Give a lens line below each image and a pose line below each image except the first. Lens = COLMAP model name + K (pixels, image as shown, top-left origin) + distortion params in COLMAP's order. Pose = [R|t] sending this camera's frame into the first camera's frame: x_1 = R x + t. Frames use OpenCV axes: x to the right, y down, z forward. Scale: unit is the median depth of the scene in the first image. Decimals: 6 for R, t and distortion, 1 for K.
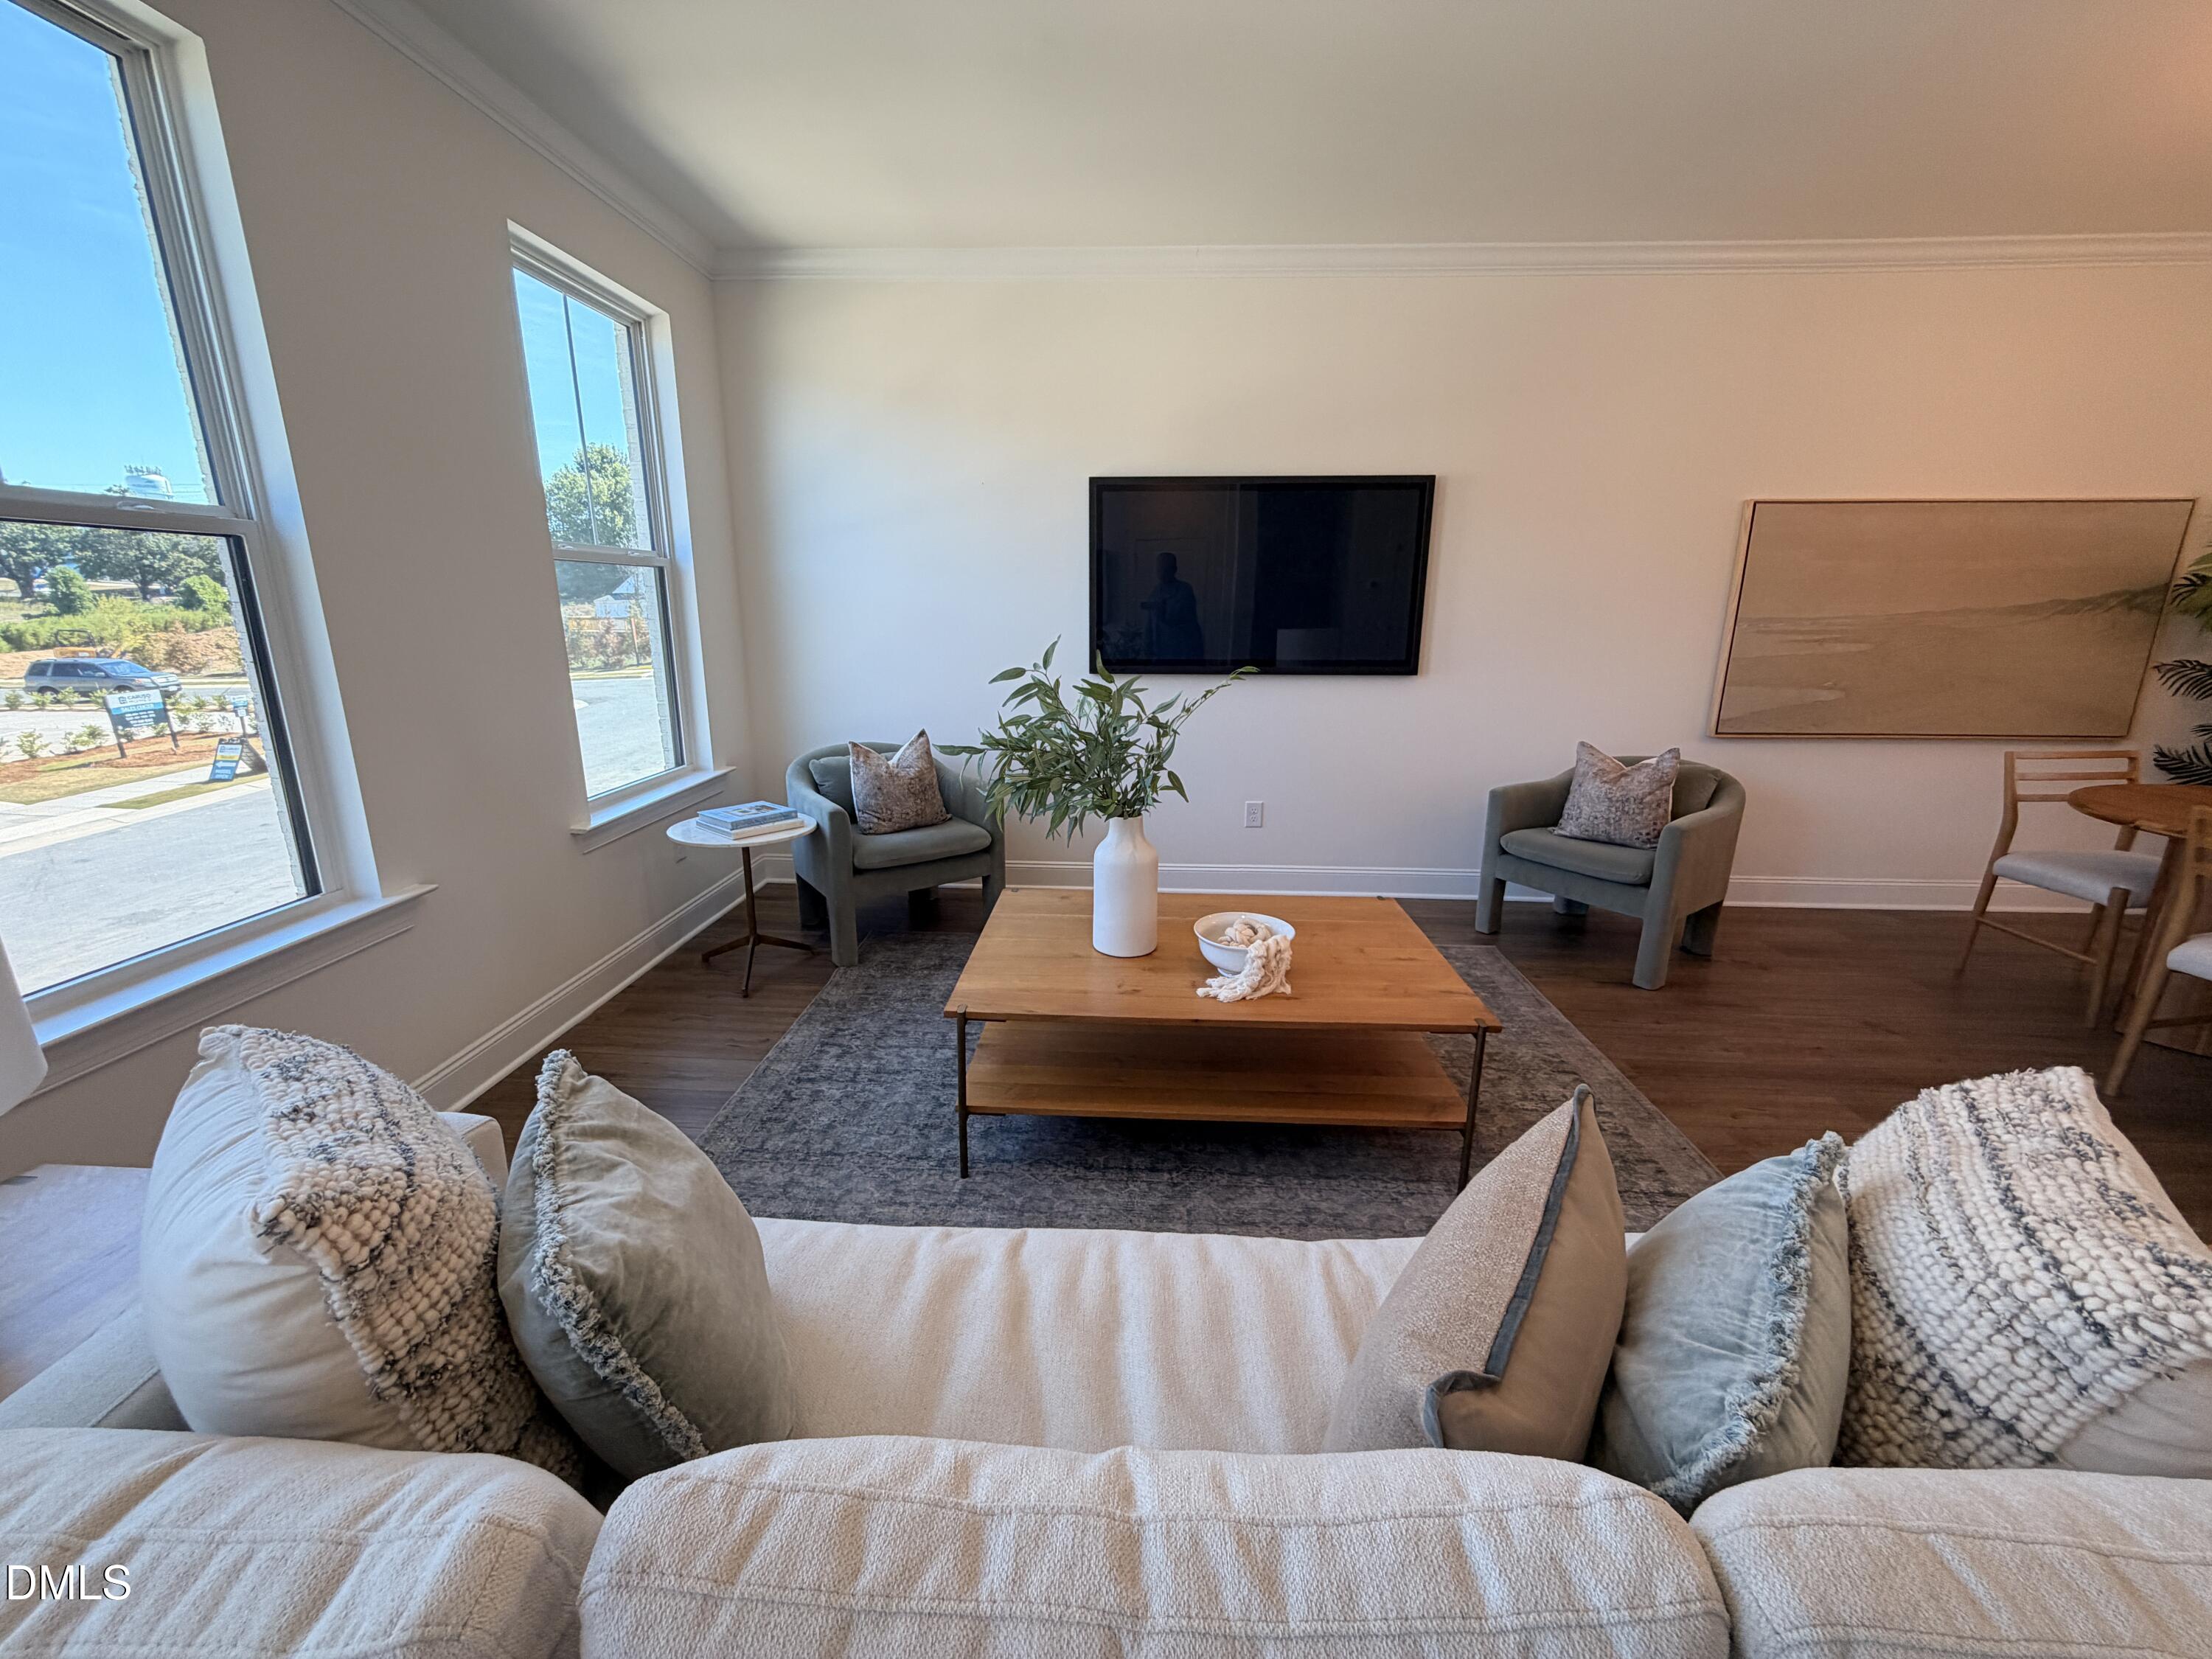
lens RADIAL K [[897.3, 0, 1106.0], [0, 897.3, 829.5], [0, 0, 1]] dist [-0.000845, -0.000308]
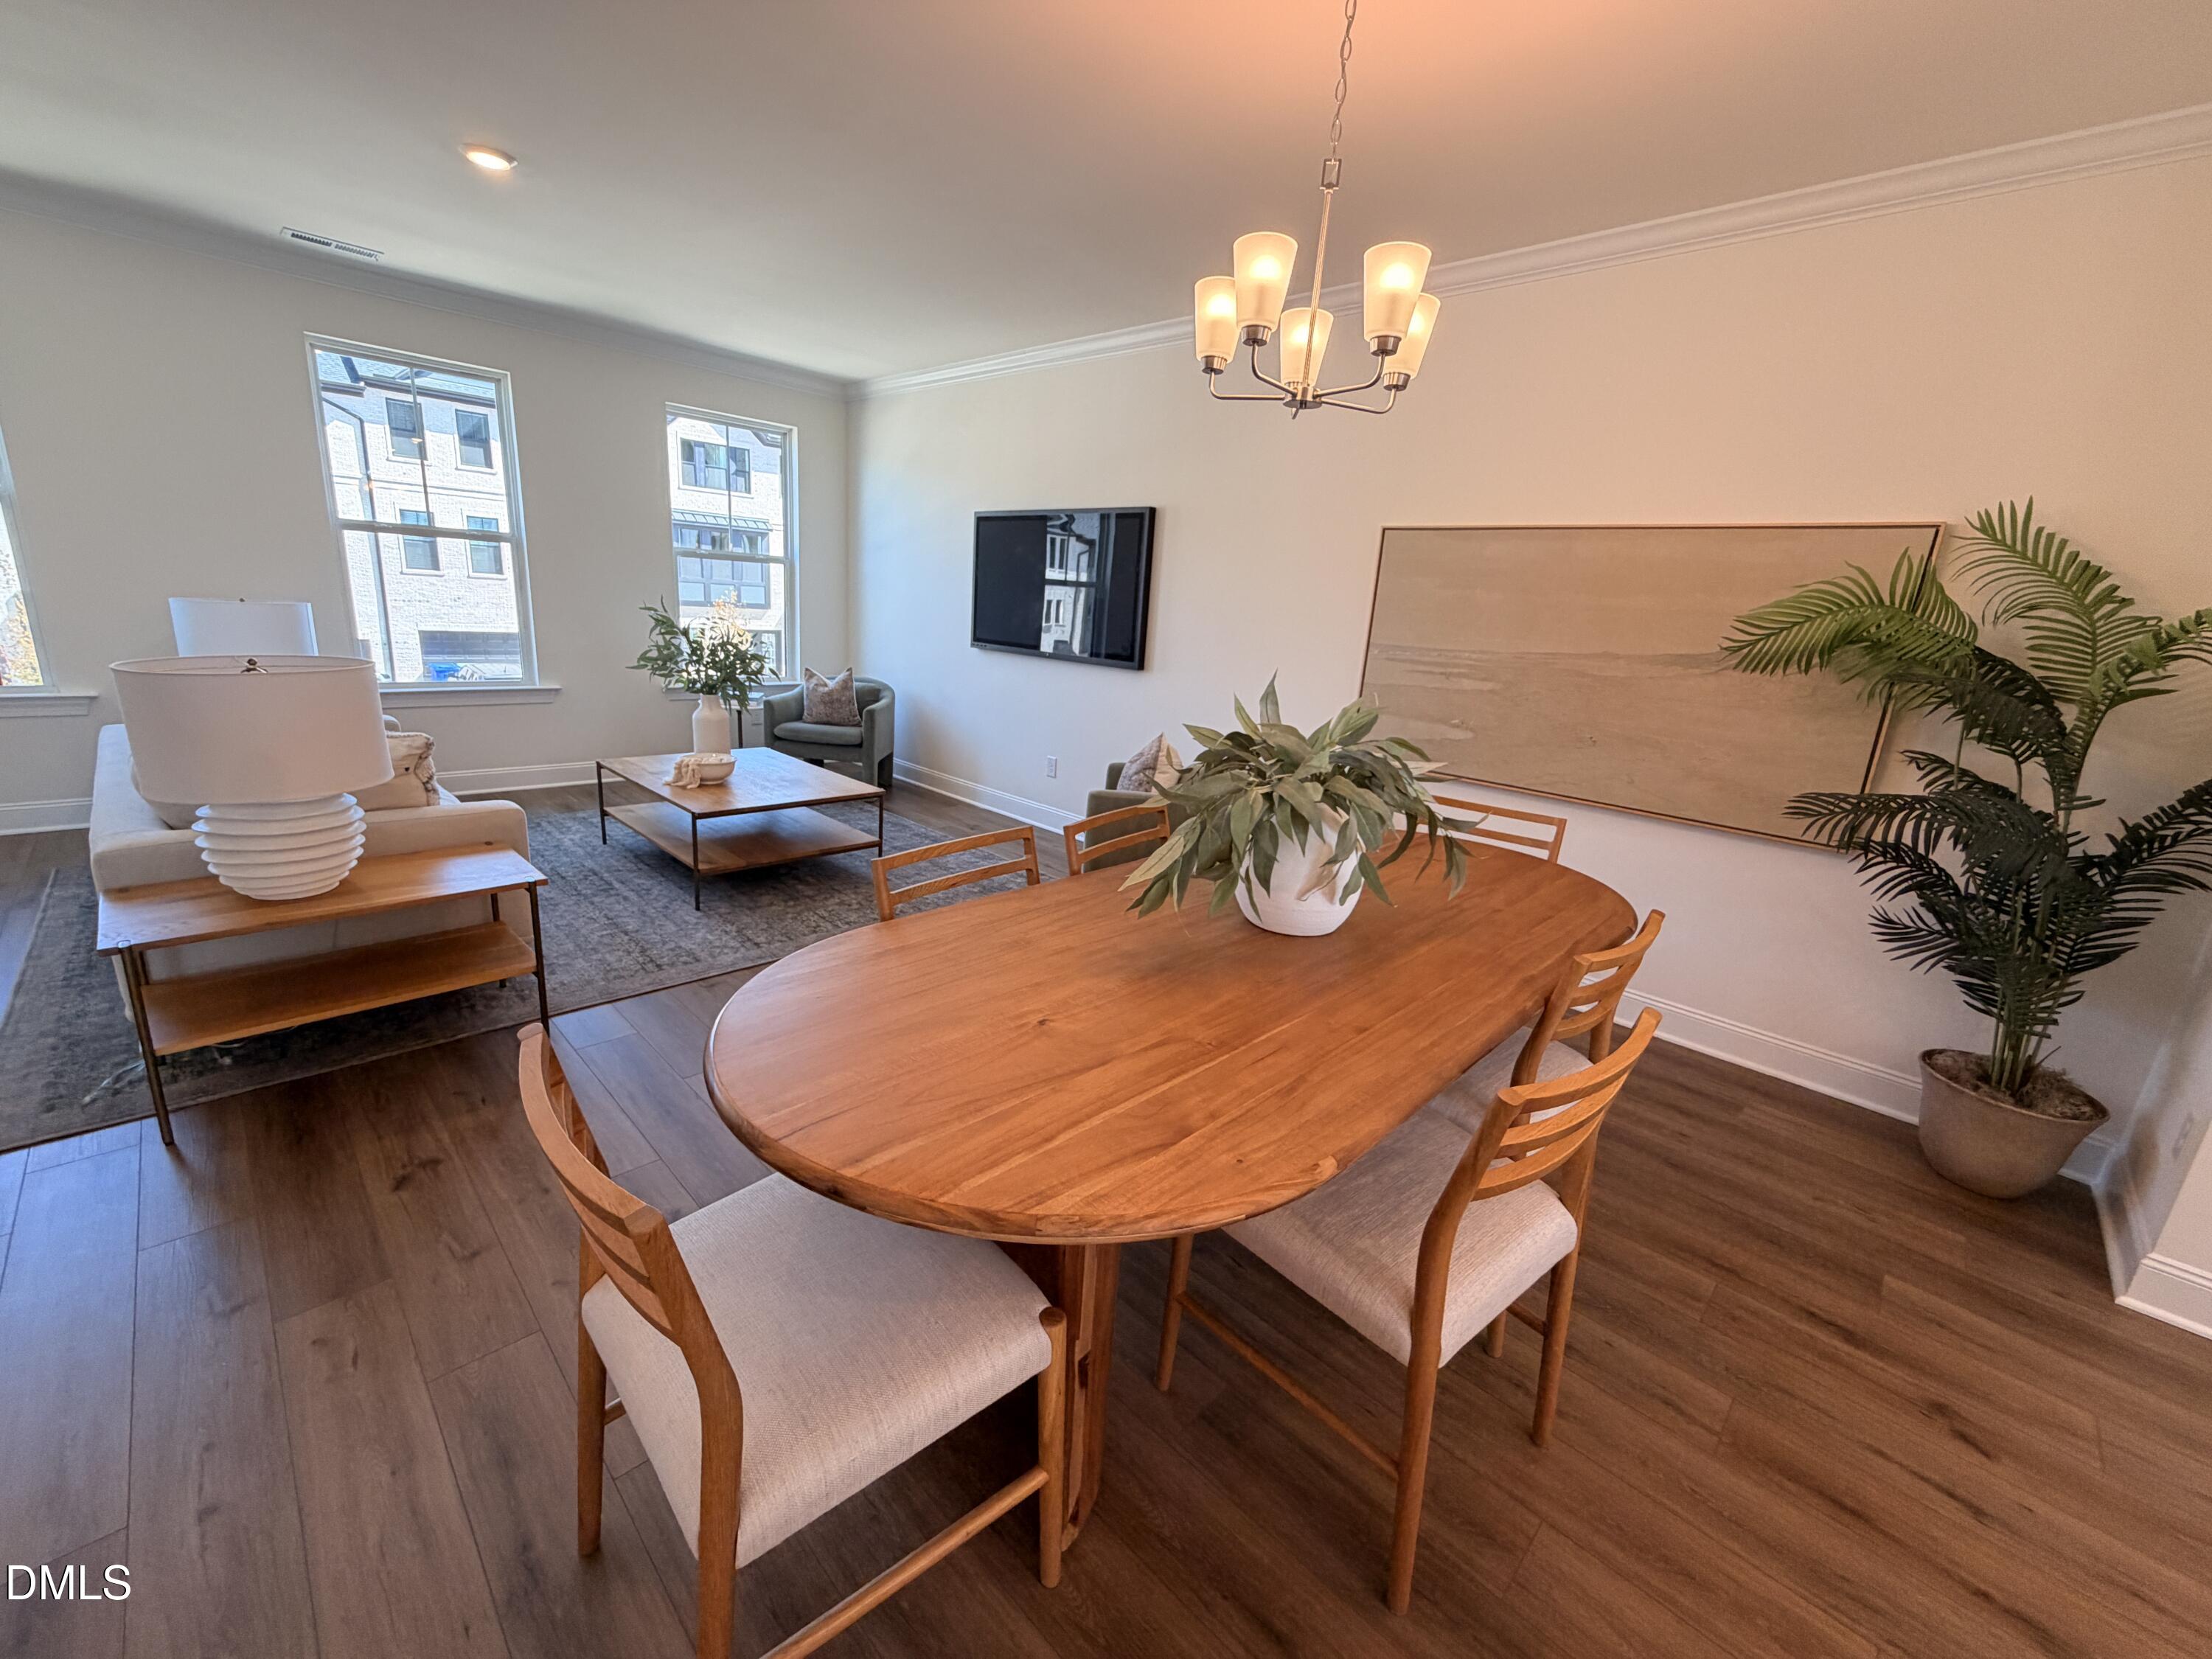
lens RADIAL K [[880.4, 0, 1096.3], [0, 880.4, 829.5], [0, 0, 1]] dist [0.001065, -0.000134]
pose [[0.743928, 0.215905, -0.632420, 1.153610], [-0.230705, 0.971162, 0.060168, -0.021881], [0.627173, 0.101142, 0.772285, 0.065816]]
